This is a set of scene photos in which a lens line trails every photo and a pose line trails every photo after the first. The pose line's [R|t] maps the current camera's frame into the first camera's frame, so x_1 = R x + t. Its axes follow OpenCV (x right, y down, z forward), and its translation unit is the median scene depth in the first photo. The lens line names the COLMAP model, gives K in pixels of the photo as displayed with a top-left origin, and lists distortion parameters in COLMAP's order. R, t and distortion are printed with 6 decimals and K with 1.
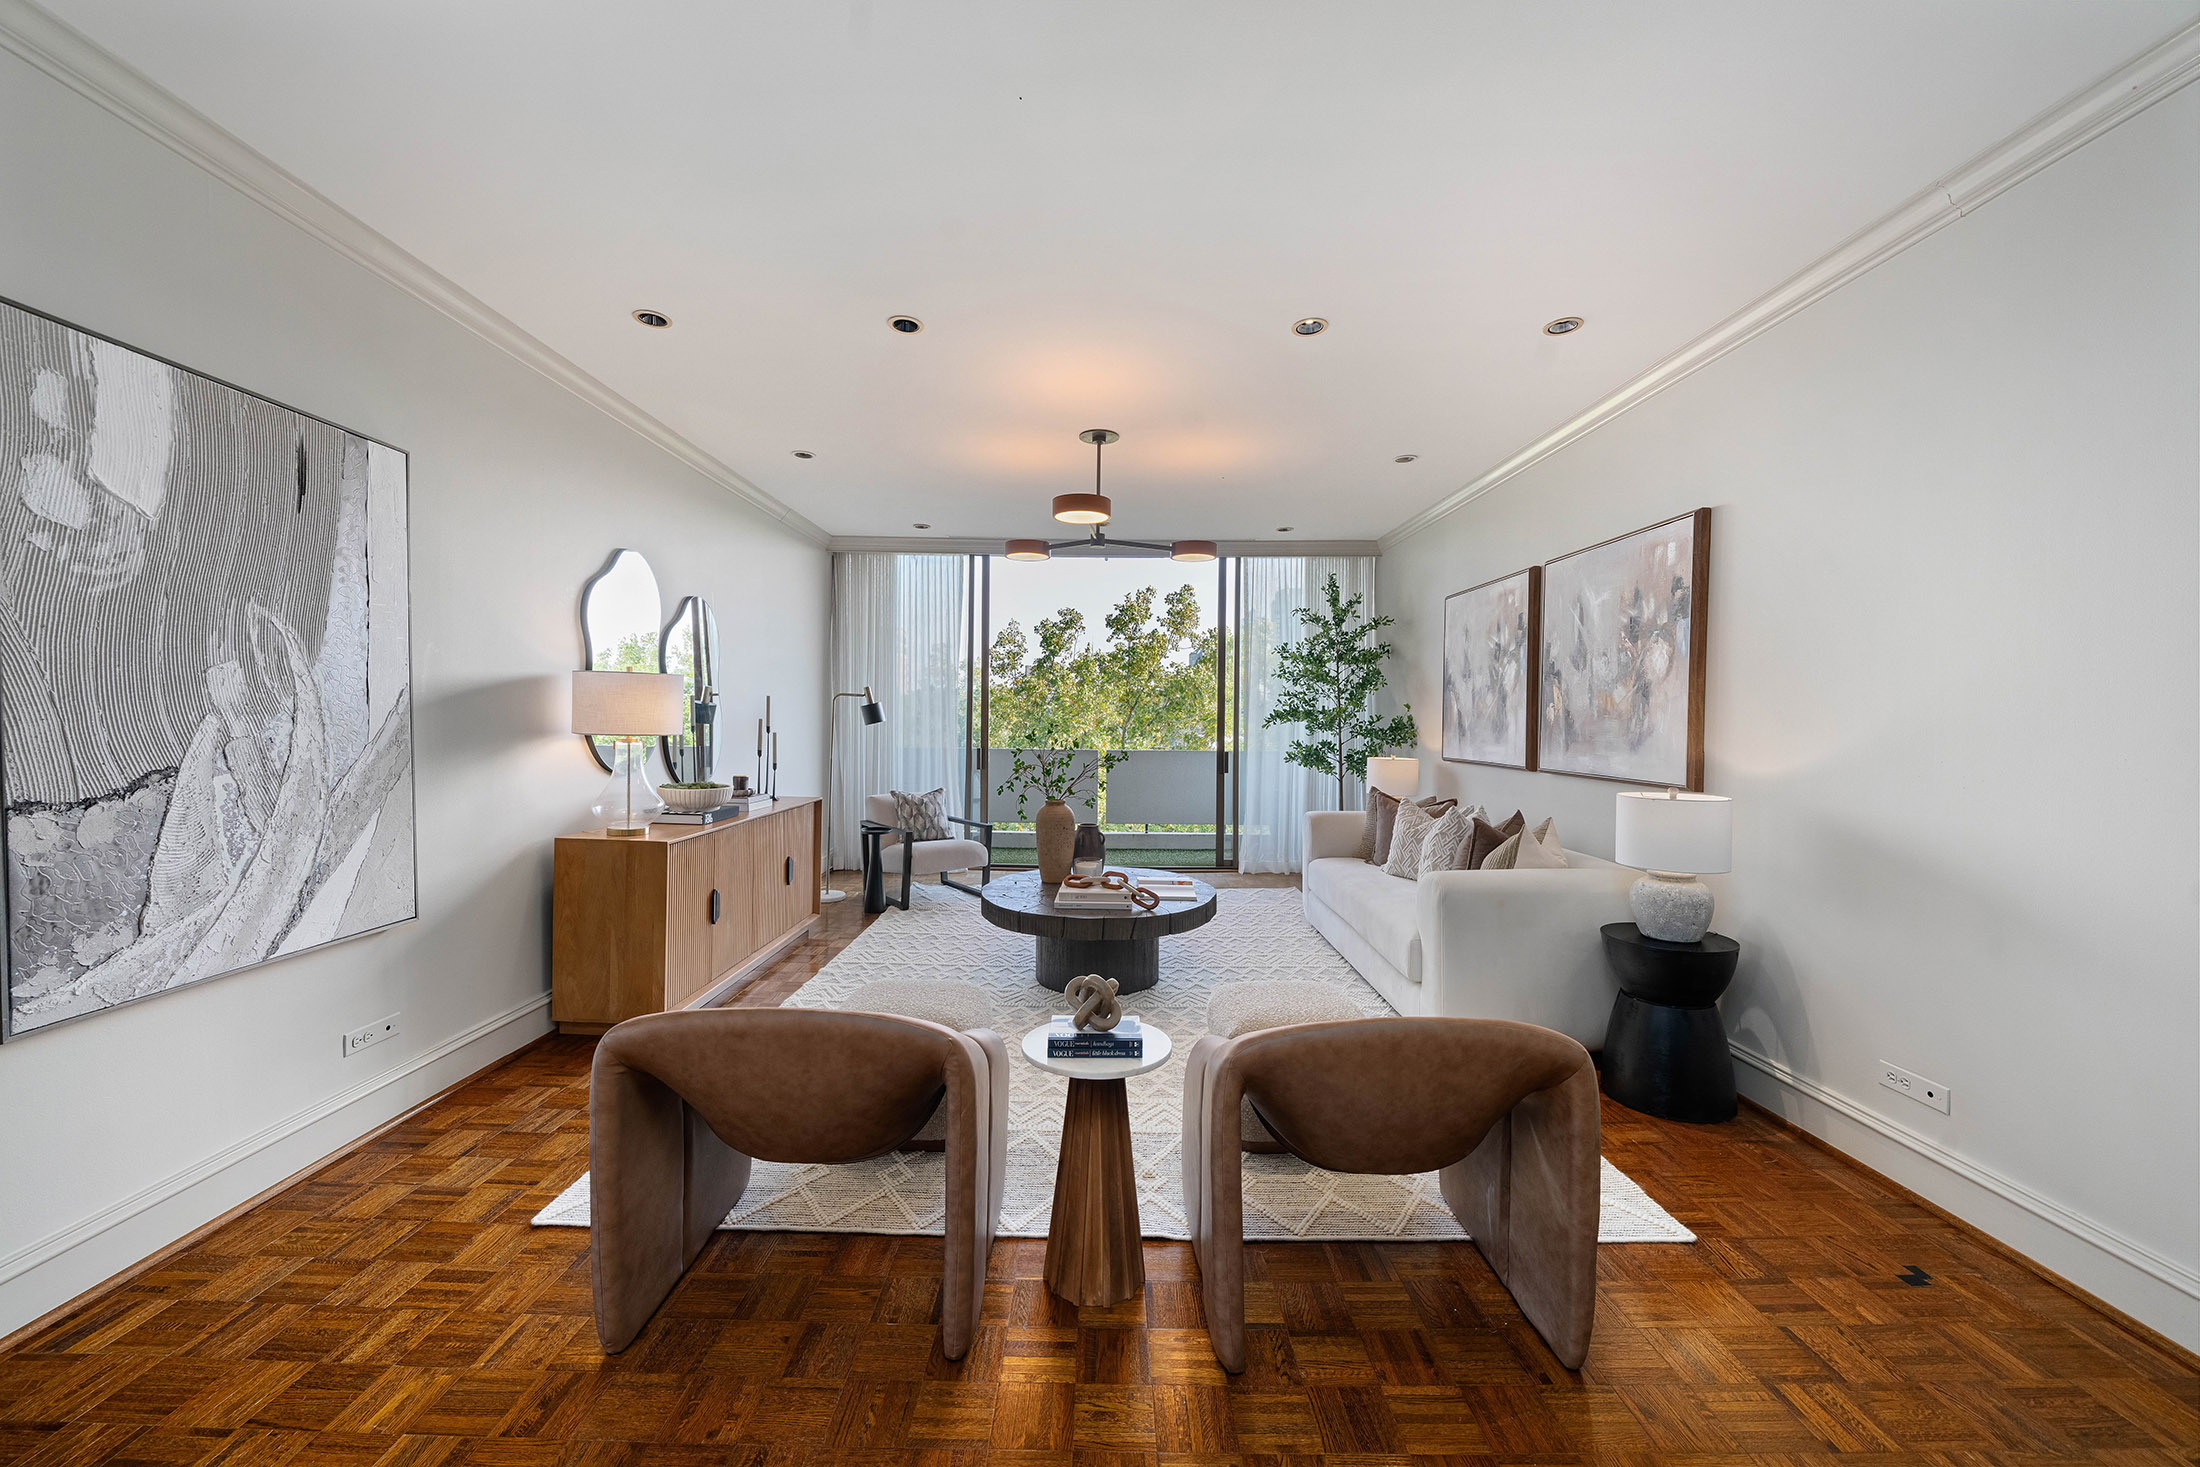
lens RADIAL K [[822.9, 0, 1100.3], [0, 822.9, 729.1], [0, 0, 1]] dist [-0.000004, 0.000000]
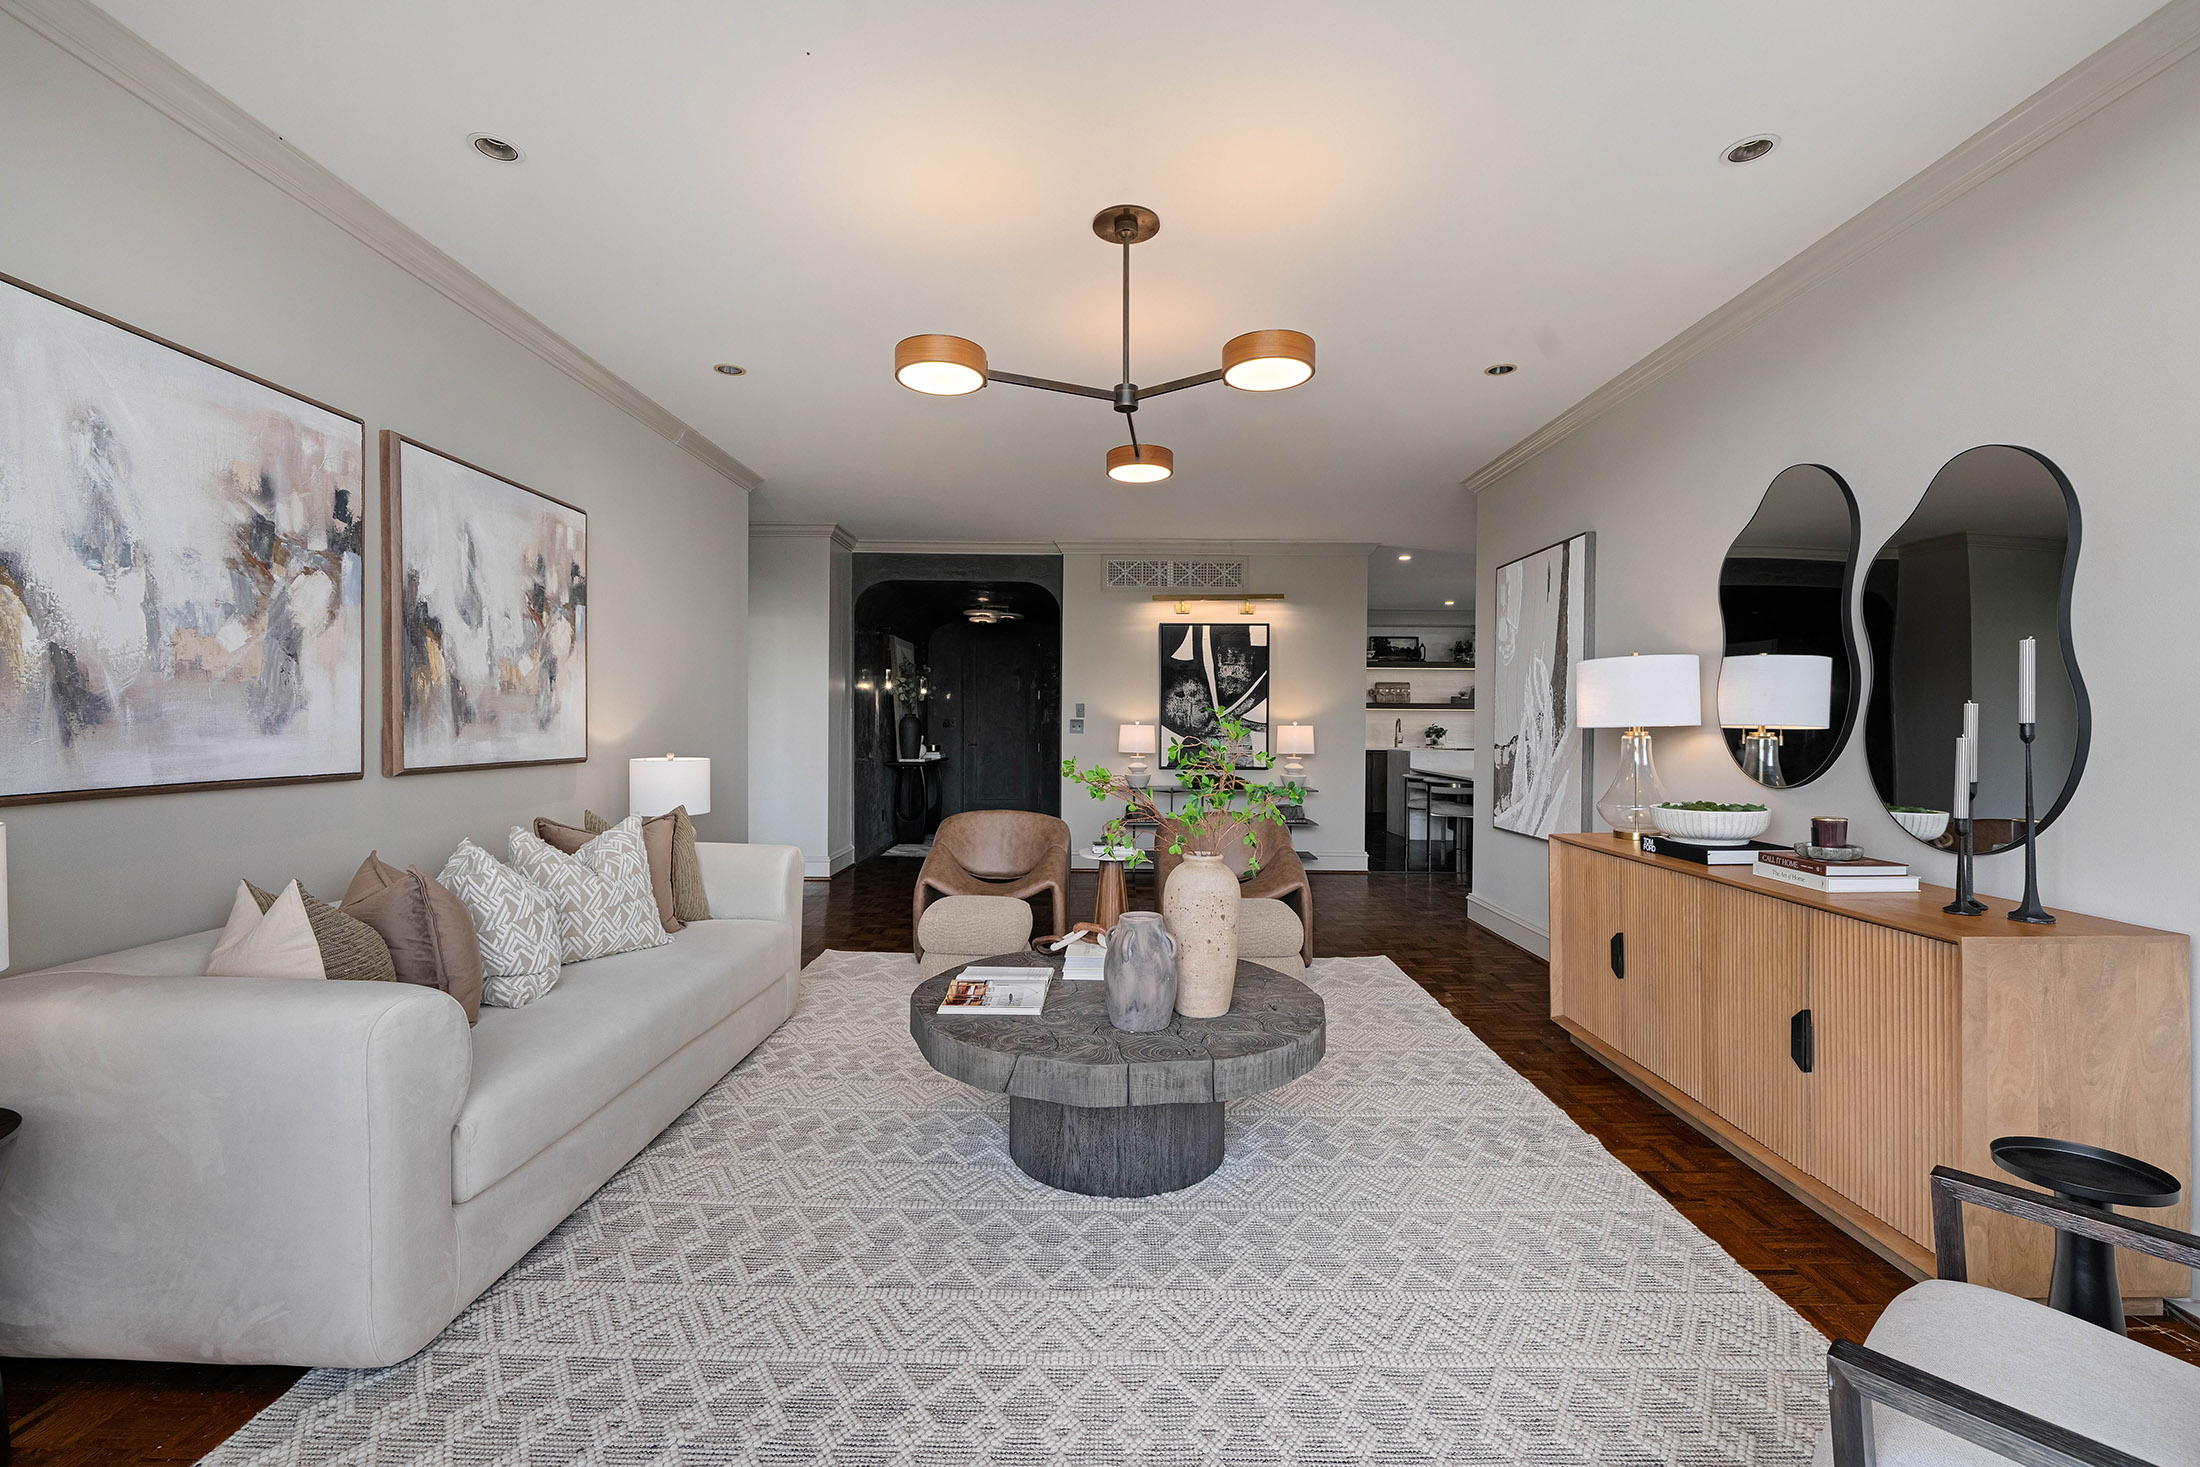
lens RADIAL K [[947.8, 0, 1095.8], [0, 947.8, 724.2], [0, 0, 1]] dist [0.000384, 0.000007]
pose [[-0.999820, -0.012930, 0.013916, 0.005969], [-0.012757, 0.999841, 0.012488, -0.000952], [-0.014075, 0.012308, -0.999825, 1.930915]]
